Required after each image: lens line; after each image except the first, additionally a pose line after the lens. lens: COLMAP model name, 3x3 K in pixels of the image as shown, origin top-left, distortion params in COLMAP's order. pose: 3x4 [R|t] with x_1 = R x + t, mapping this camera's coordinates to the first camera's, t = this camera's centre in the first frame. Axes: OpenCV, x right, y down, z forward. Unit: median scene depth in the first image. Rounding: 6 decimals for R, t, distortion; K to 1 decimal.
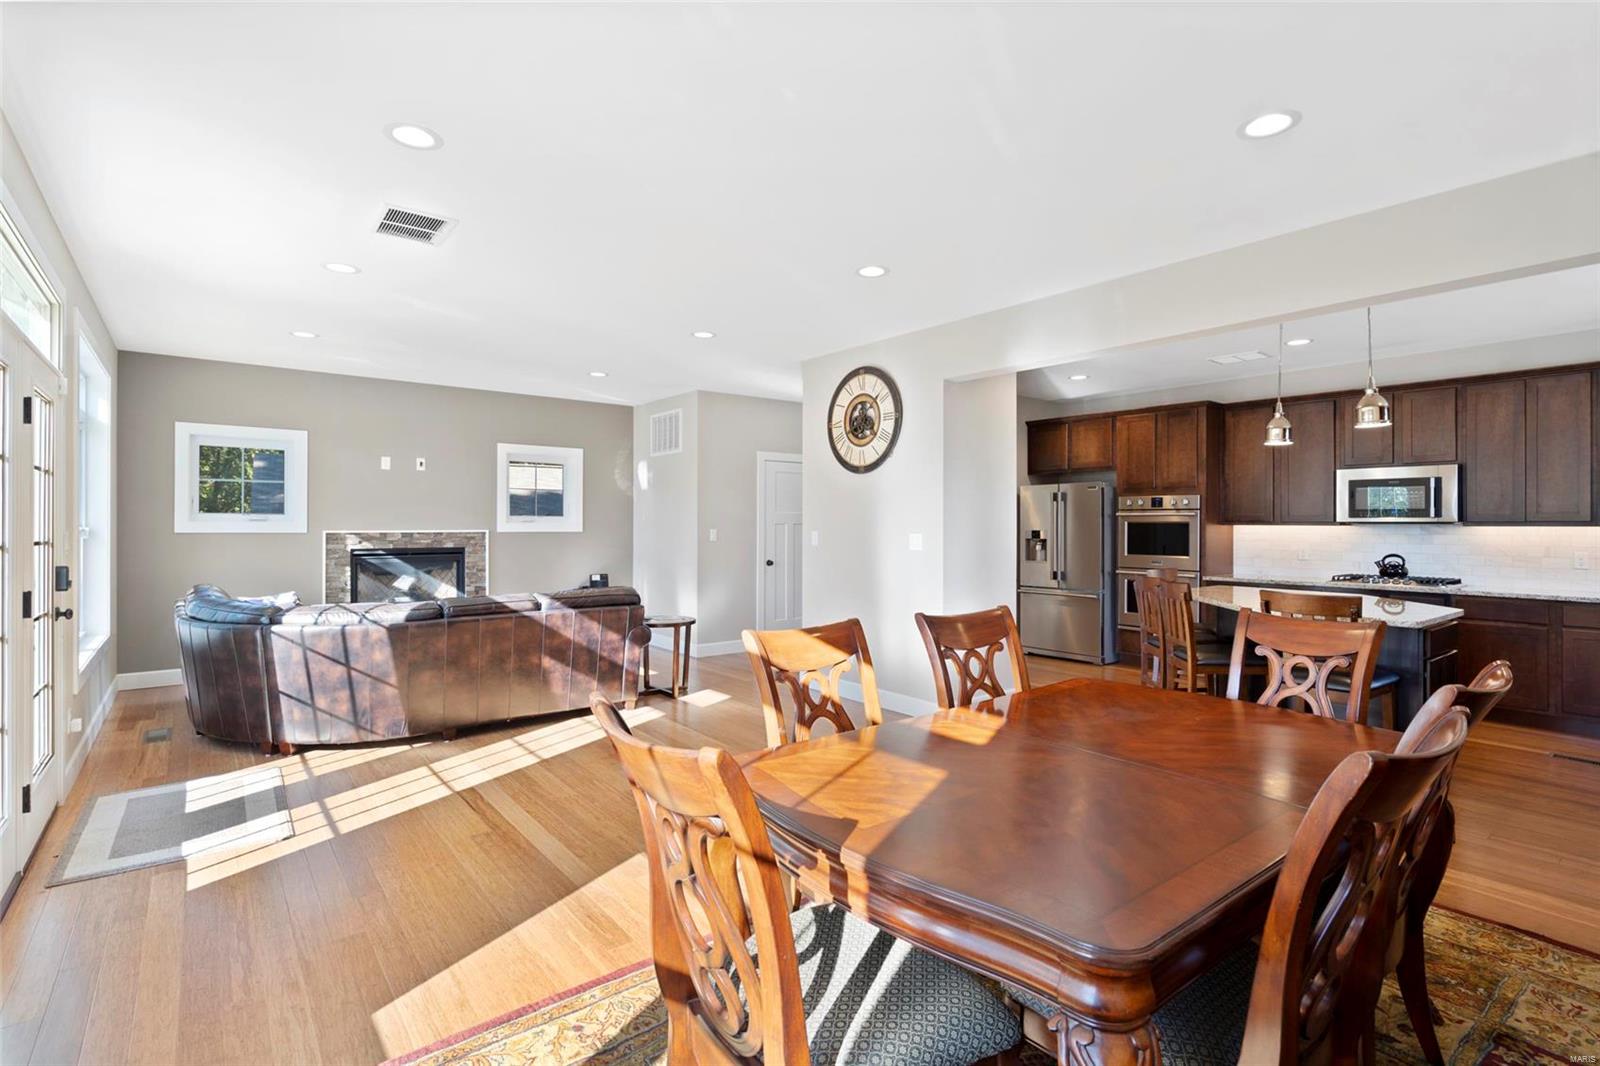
lens RADIAL K [[761.5, 0, 800.8], [0, 761.5, 524.3], [0, 0, 1]] dist [0.000134, 0.000564]
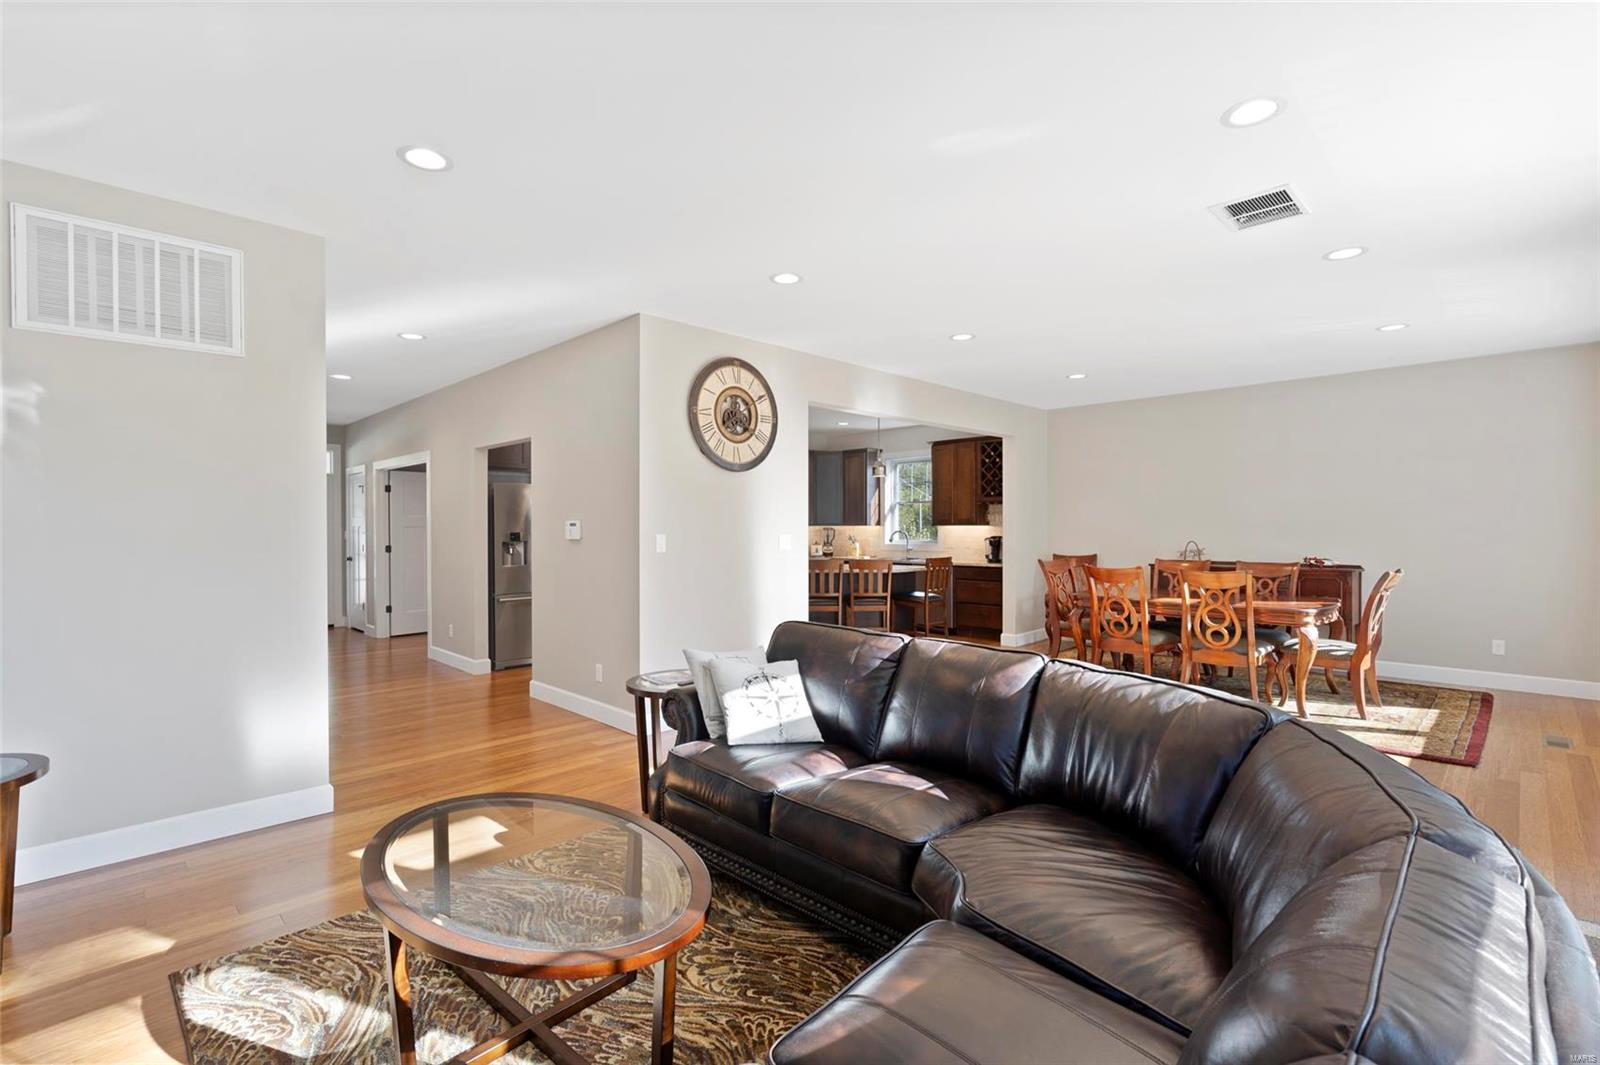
lens RADIAL K [[709.0, 0, 800.0], [0, 709.0, 532.5], [0, 0, 1]] dist [0.001456, 0.000323]
pose [[-0.109297, -0.010671, 0.993952, -0.786610], [0.002236, 0.999937, 0.010981, -0.000841], [-0.994007, 0.003423, -0.109266, 0.999804]]
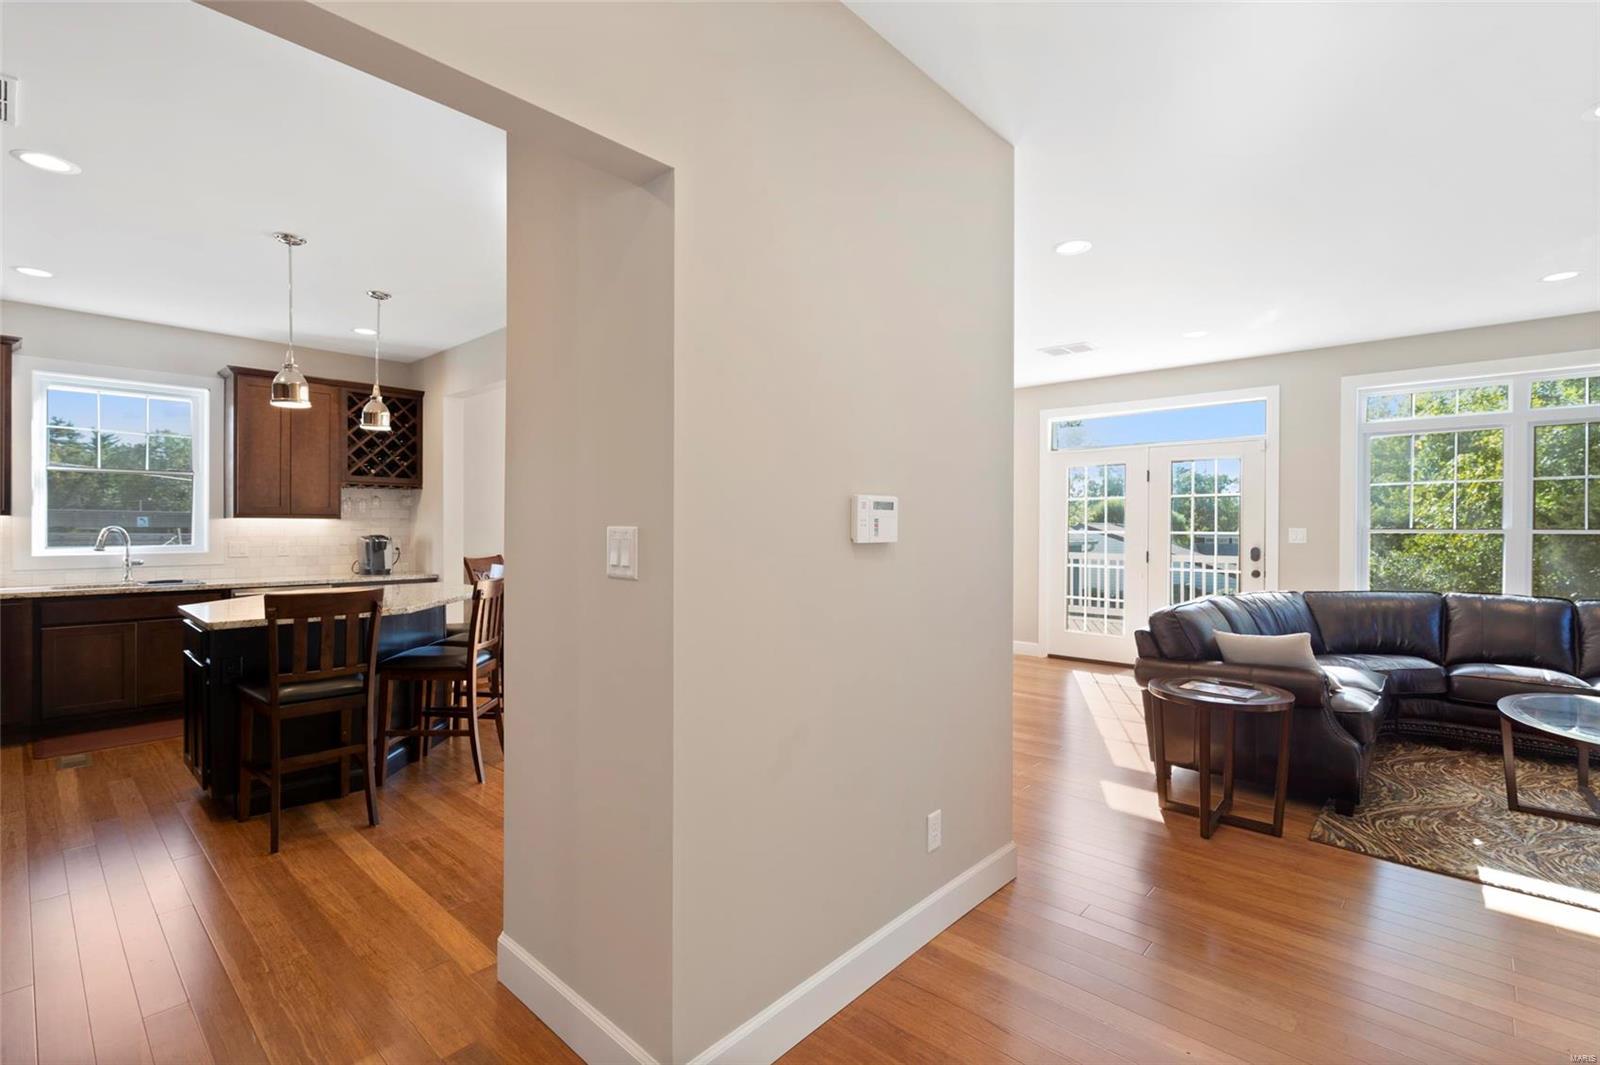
lens RADIAL K [[723.6, 0, 800.0], [0, 723.6, 532.5], [0, 0, 1]] dist [0.000535, 0.000462]
pose [[-0.988617, -0.006369, -0.150317, 0.205359], [-0.007225, 0.999961, 0.005146, 0.010350], [0.150278, 0.006173, -0.988625, 1.518458]]
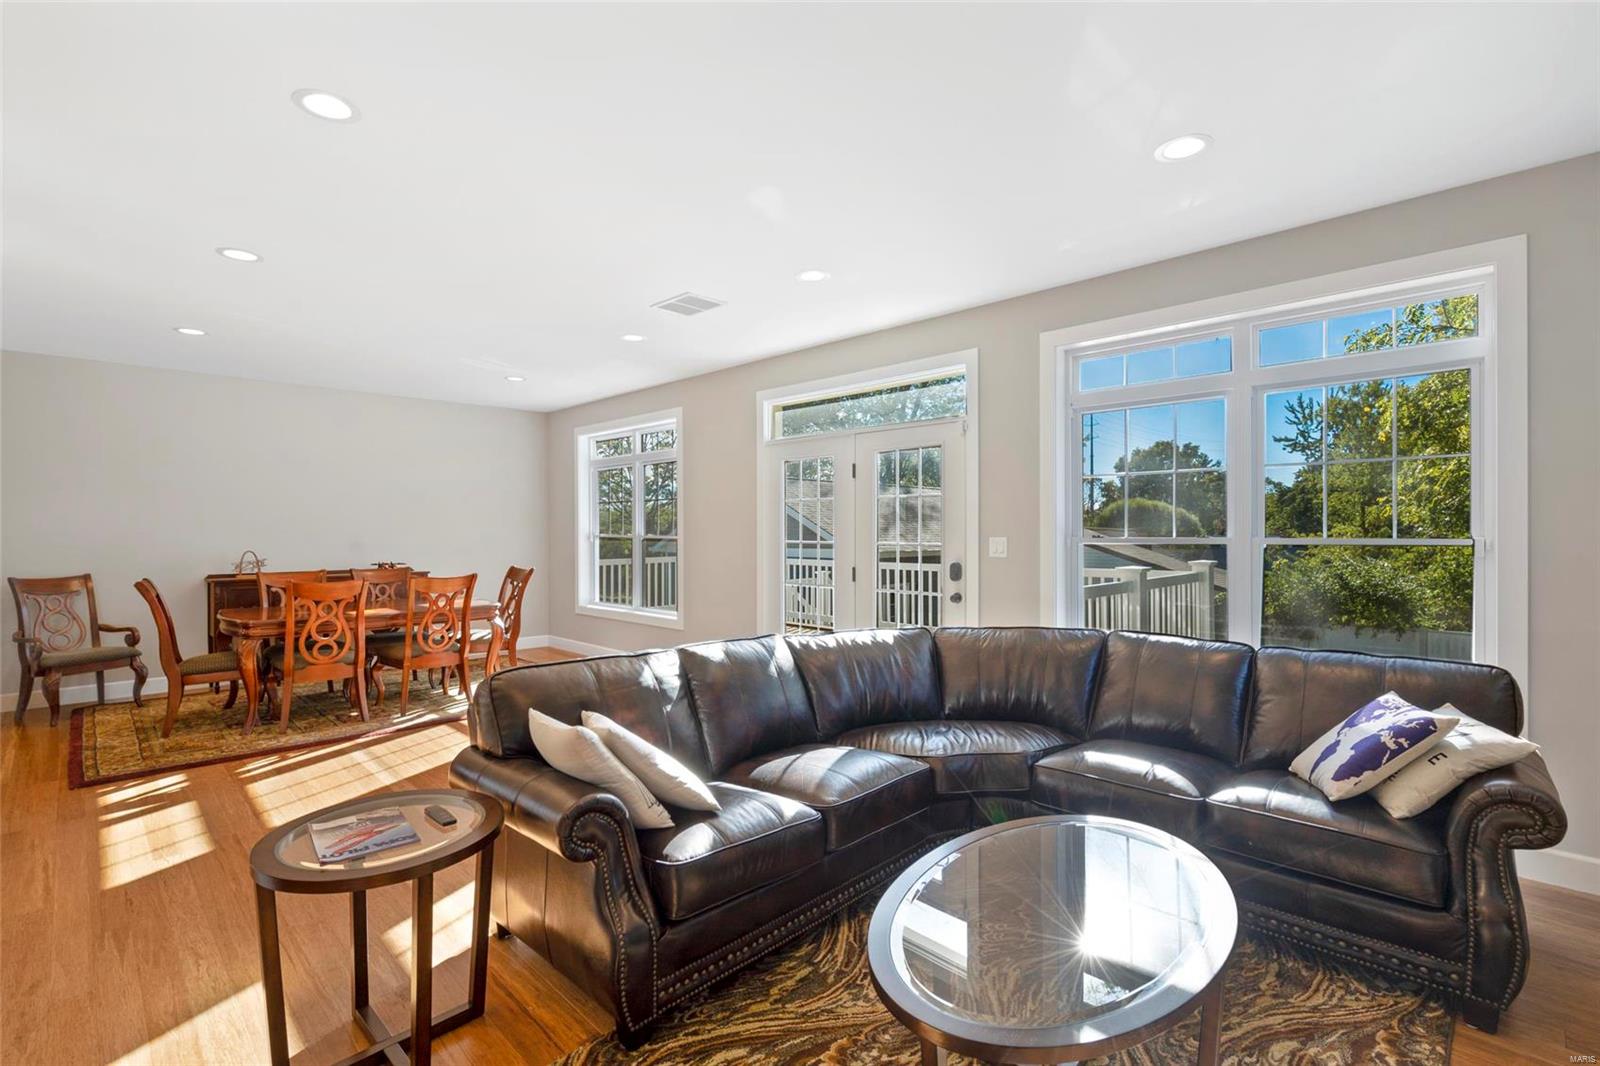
lens RADIAL K [[723.6, 0, 800.0], [0, 723.6, 533.0], [0, 0, 1]] dist [0.000535, 0.000462]
pose [[-0.993744, -0.002267, -0.111660, -0.331806], [-0.002320, 0.999997, 0.000347, 0.000799], [0.111659, 0.000604, -0.993746, 1.358724]]
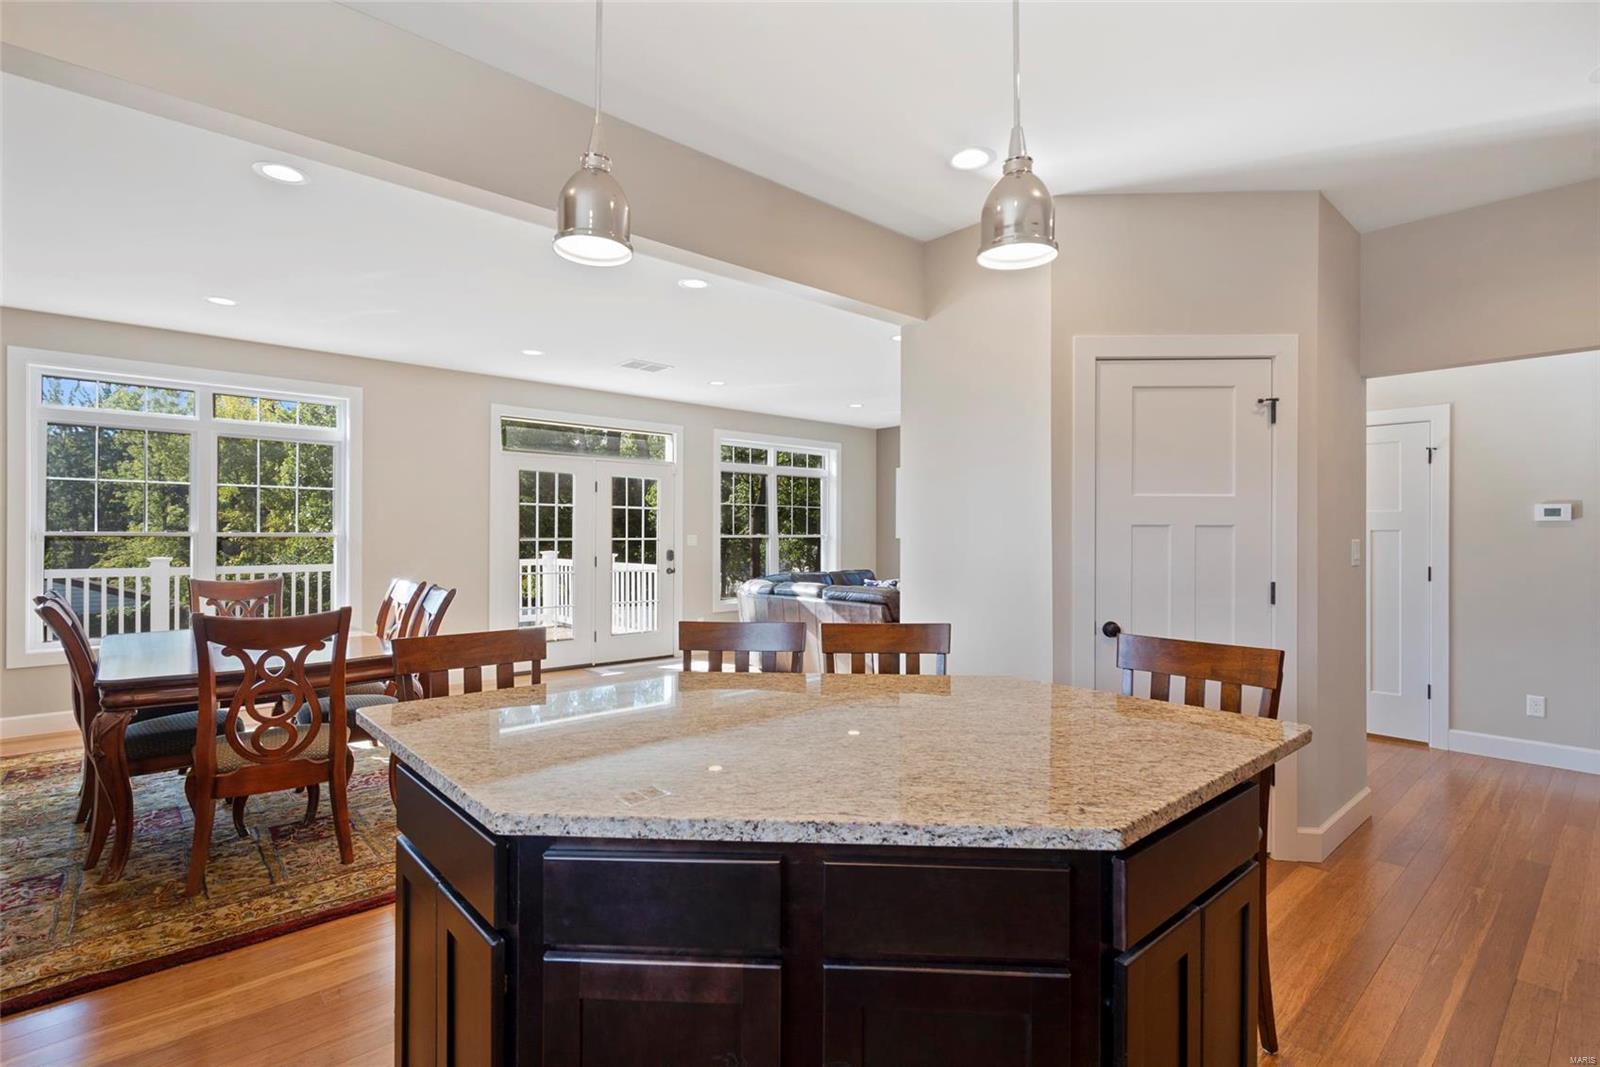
lens RADIAL K [[761.5, 0, 800.8], [0, 761.5, 524.8], [0, 0, 1]] dist [0.000134, 0.000564]
pose [[0.053252, -0.017535, -0.998427, 0.796131], [-0.000957, 0.999844, -0.017611, 0.011619], [0.998581, 0.001894, 0.053227, 0.764565]]
